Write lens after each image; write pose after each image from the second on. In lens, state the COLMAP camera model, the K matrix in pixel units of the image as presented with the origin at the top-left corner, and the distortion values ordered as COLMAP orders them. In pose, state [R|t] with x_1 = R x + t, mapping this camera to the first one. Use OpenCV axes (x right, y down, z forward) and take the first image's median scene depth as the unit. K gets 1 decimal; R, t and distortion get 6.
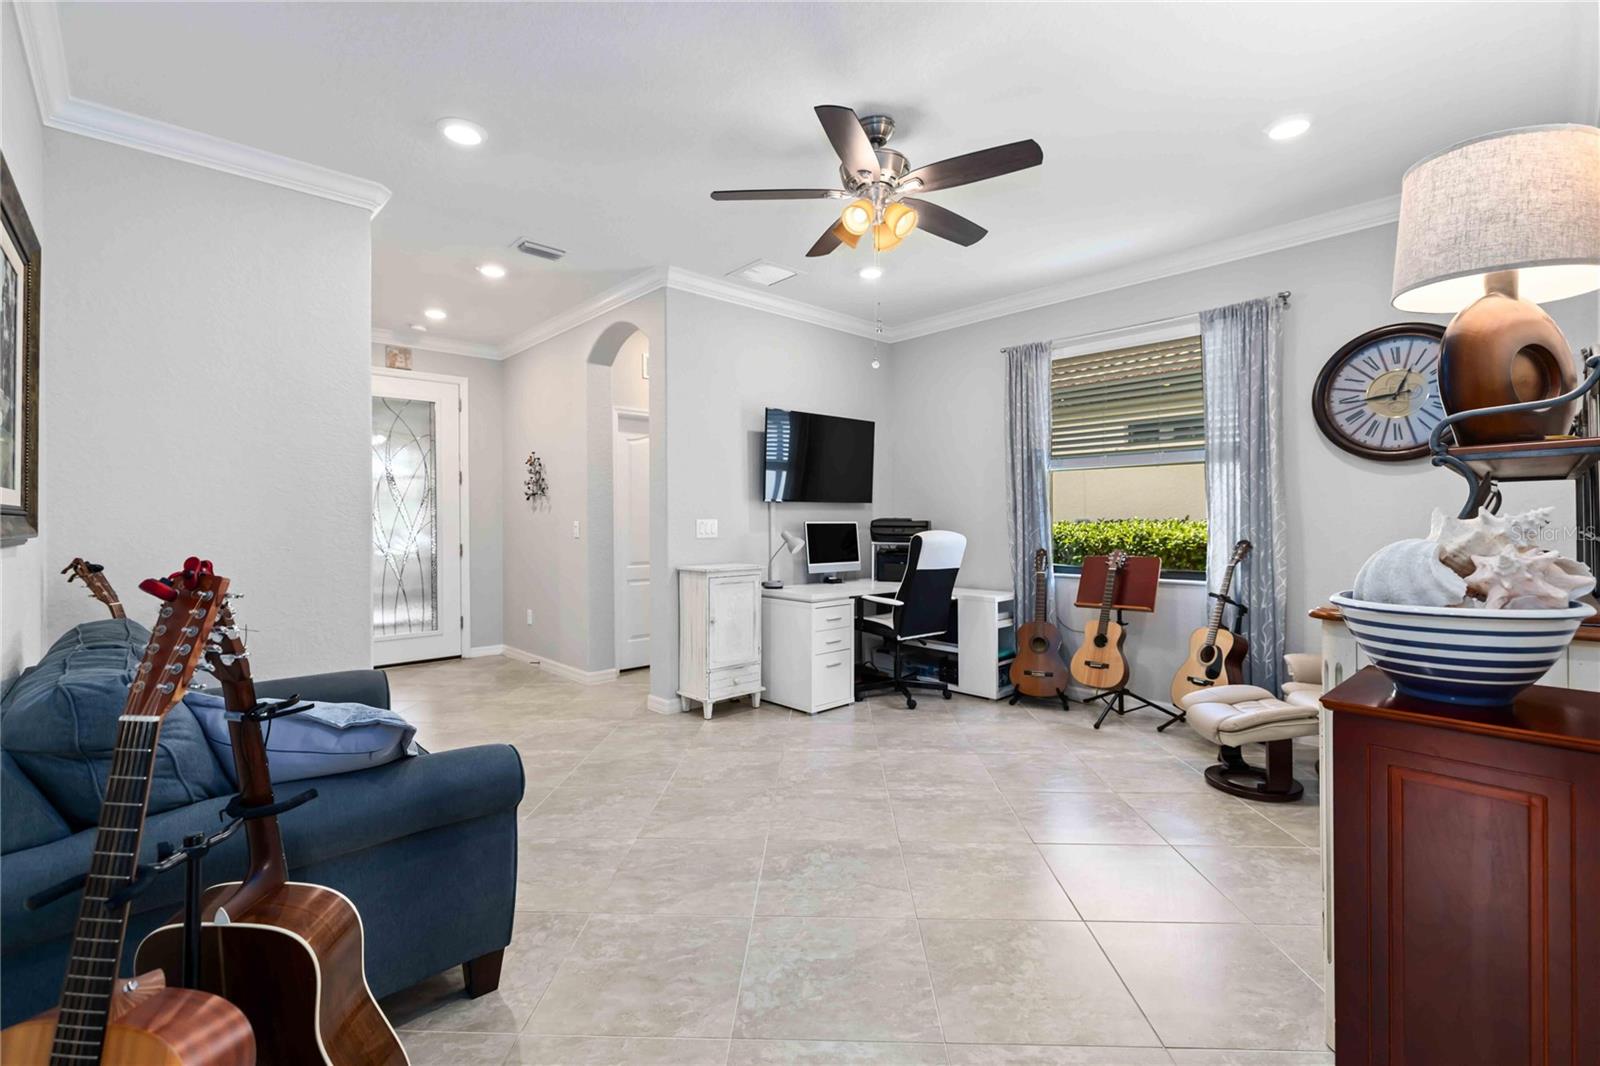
lens RADIAL K [[705.0, 0, 803.2], [0, 705.0, 525.8], [0, 0, 1]] dist [0.001245, 0.000214]
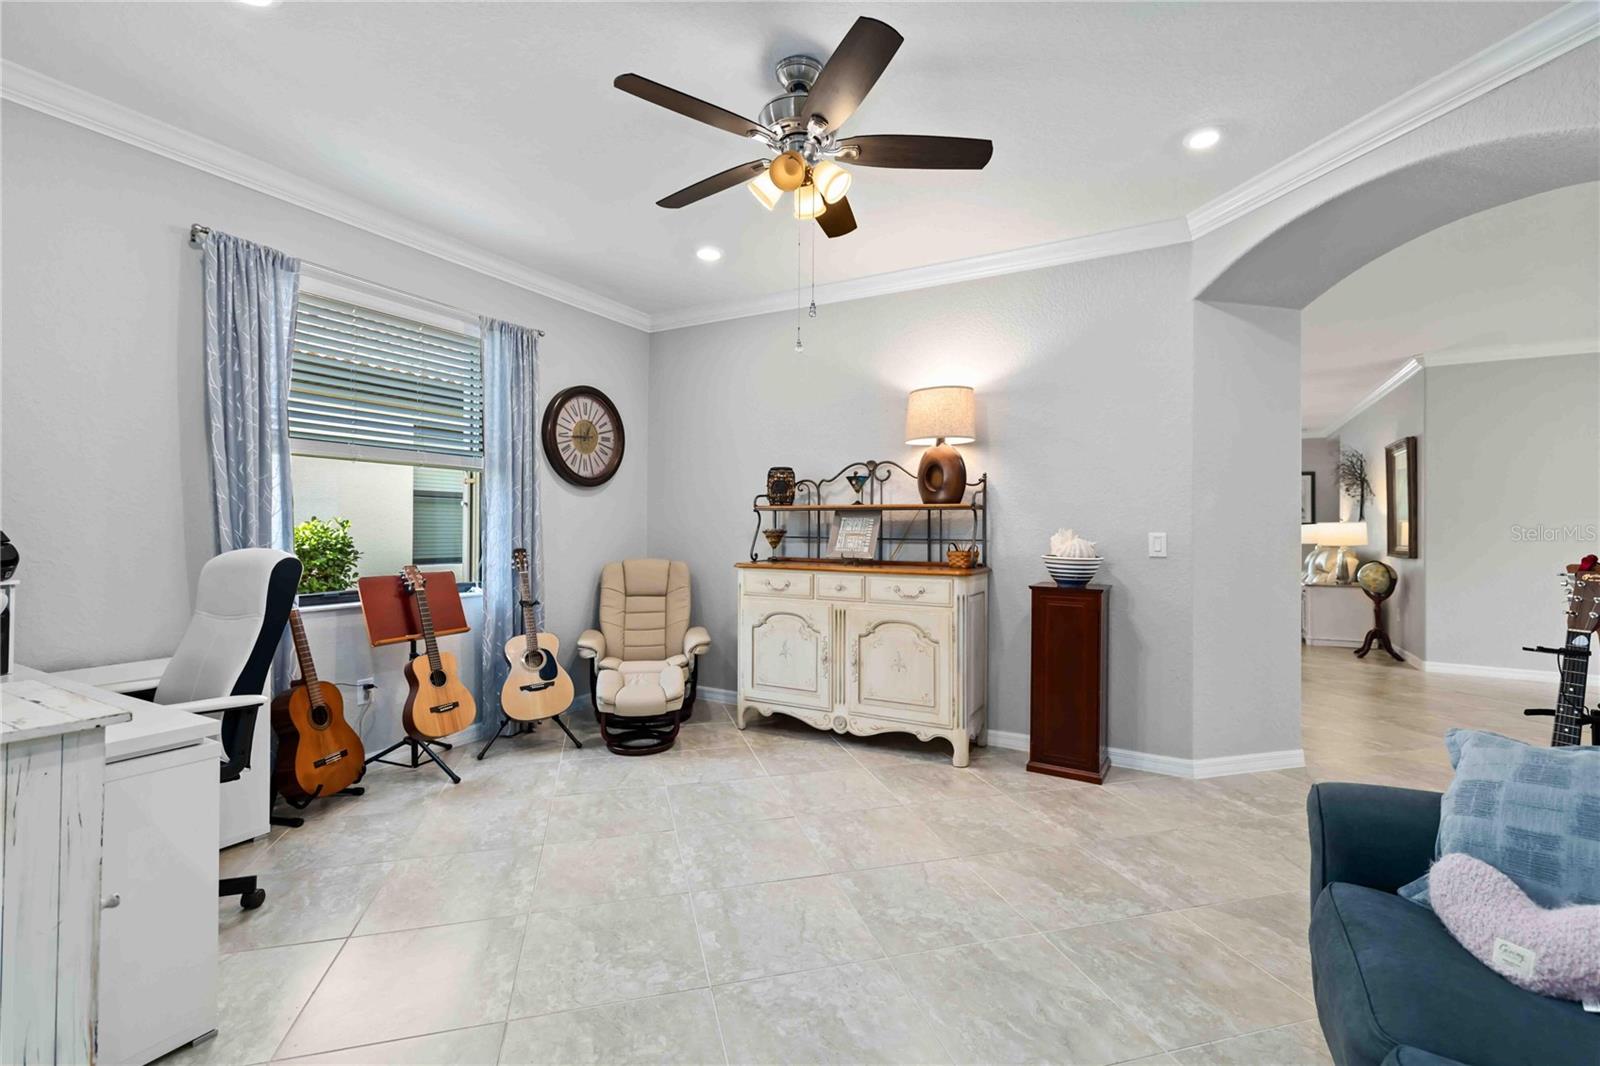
lens RADIAL K [[705.0, 0, 796.3], [0, 705.0, 529.2], [0, 0, 1]] dist [0.001245, 0.000214]
pose [[-0.302094, -0.000028, 0.953278, -0.564621], [0.004191, 0.999990, 0.001358, -0.009476], [-0.953269, 0.004405, -0.302091, 1.005364]]
